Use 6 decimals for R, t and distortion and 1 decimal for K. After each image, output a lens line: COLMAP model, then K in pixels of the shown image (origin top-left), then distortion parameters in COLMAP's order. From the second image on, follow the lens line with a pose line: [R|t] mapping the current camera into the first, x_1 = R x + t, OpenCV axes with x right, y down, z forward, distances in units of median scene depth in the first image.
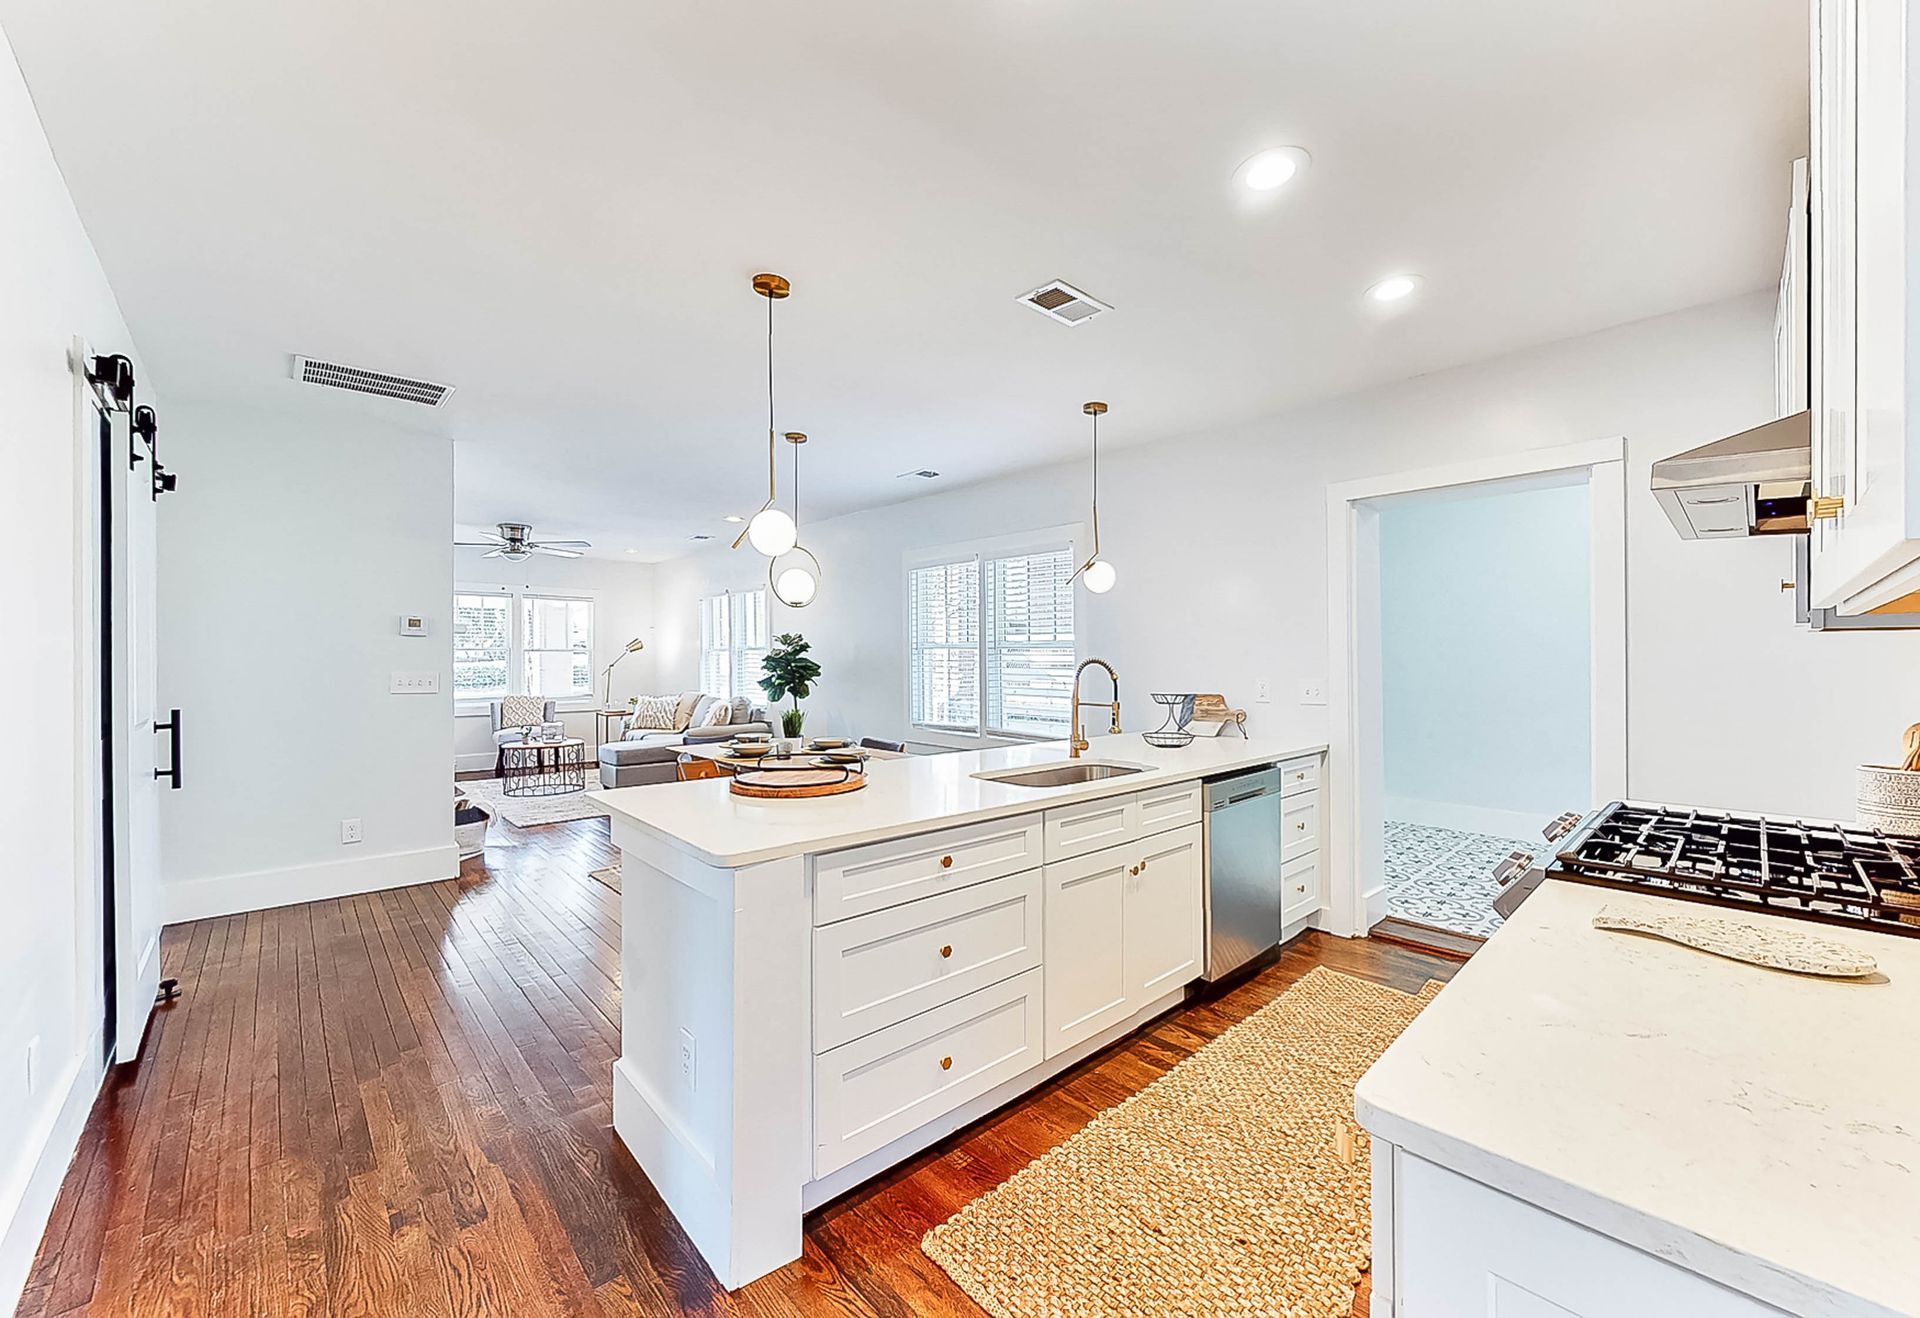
lens RADIAL K [[740.4, 0, 991.8], [0, 740.4, 659.1], [0, 0, 1]] dist [-0.003297, -0.000249]
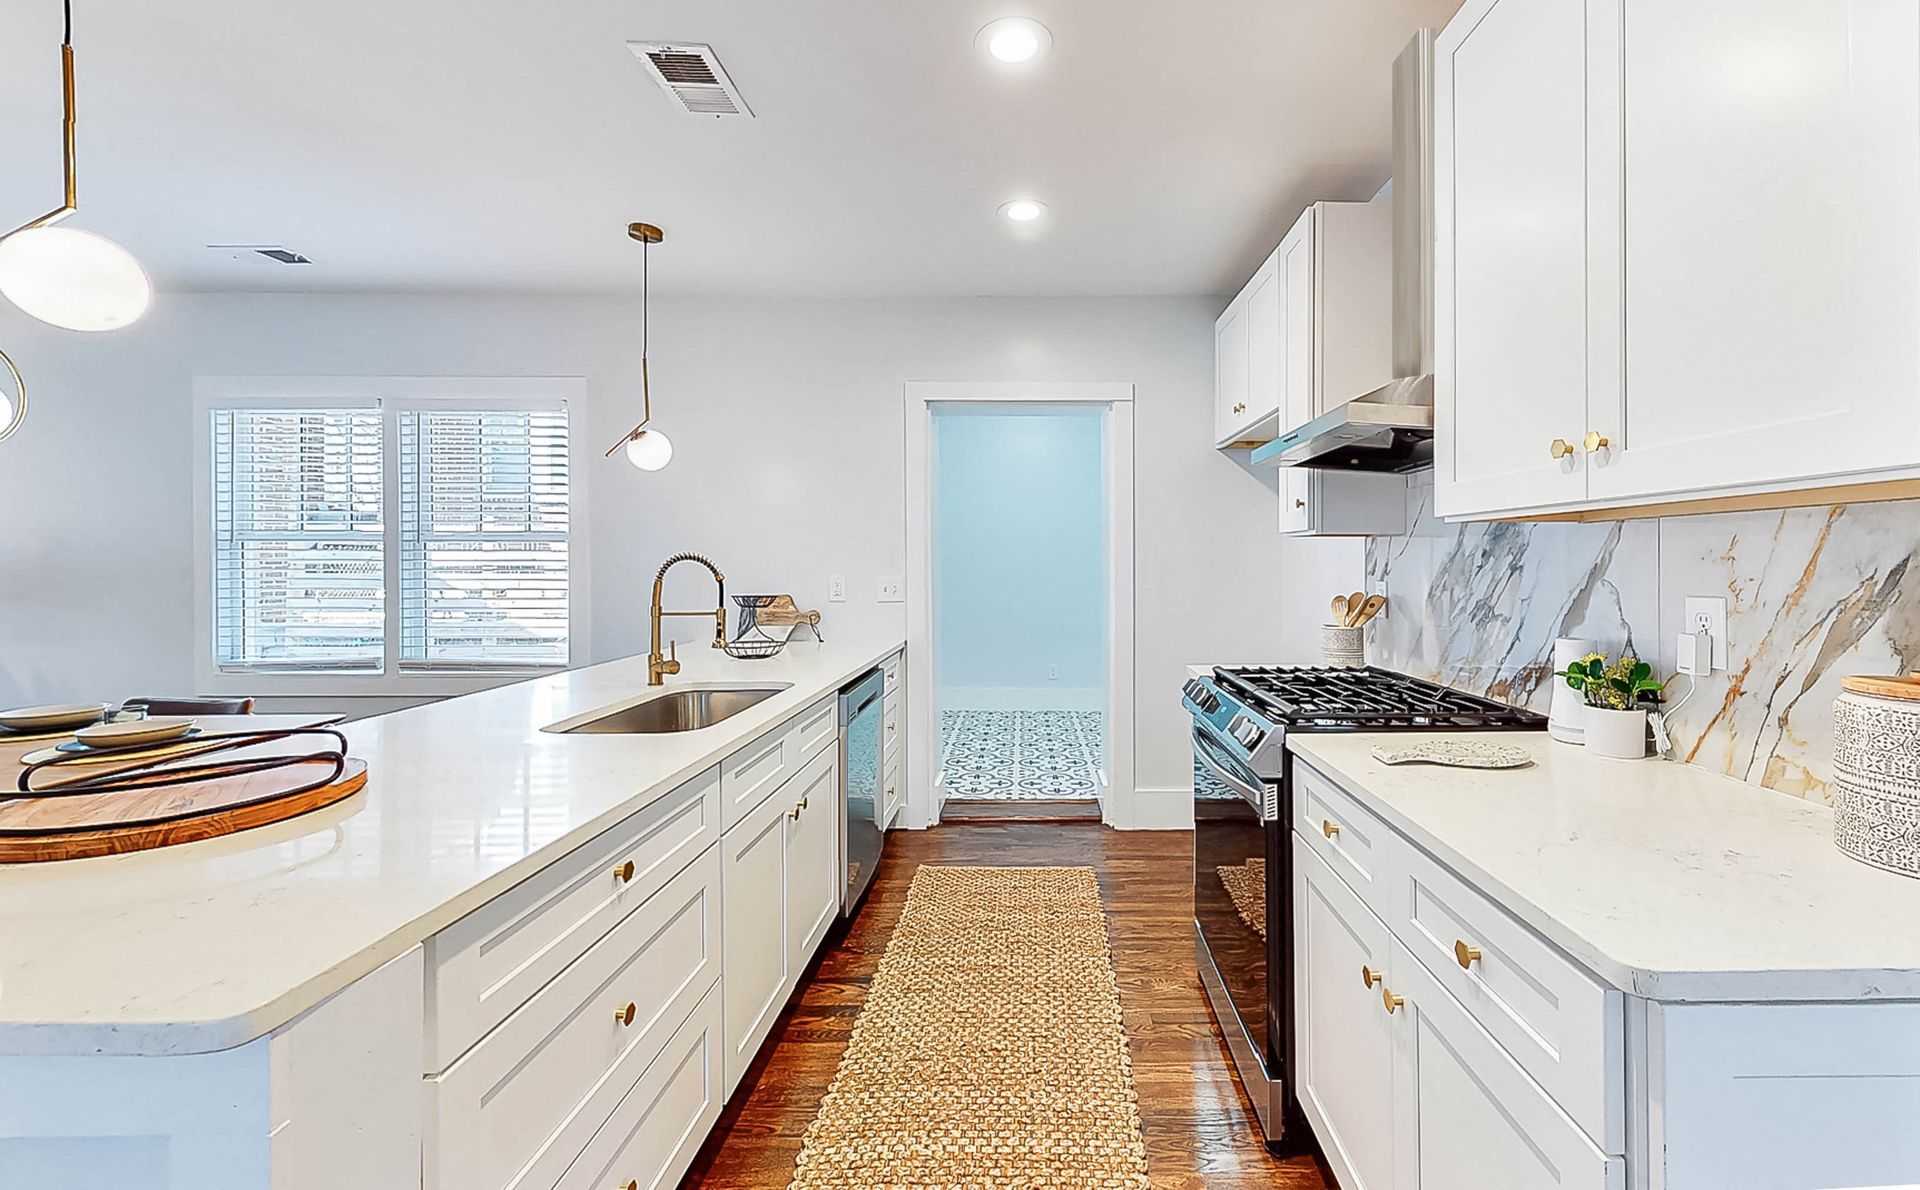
lens RADIAL K [[756.9, 0, 1005.3], [0, 756.9, 553.2], [0, 0, 1]] dist [0.009091, -0.000085]
pose [[0.691342, 0.002779, 0.722523, -0.203481], [0.001241, 0.999987, -0.005034, 0.002319], [-0.722527, 0.004377, 0.691329, 0.203357]]
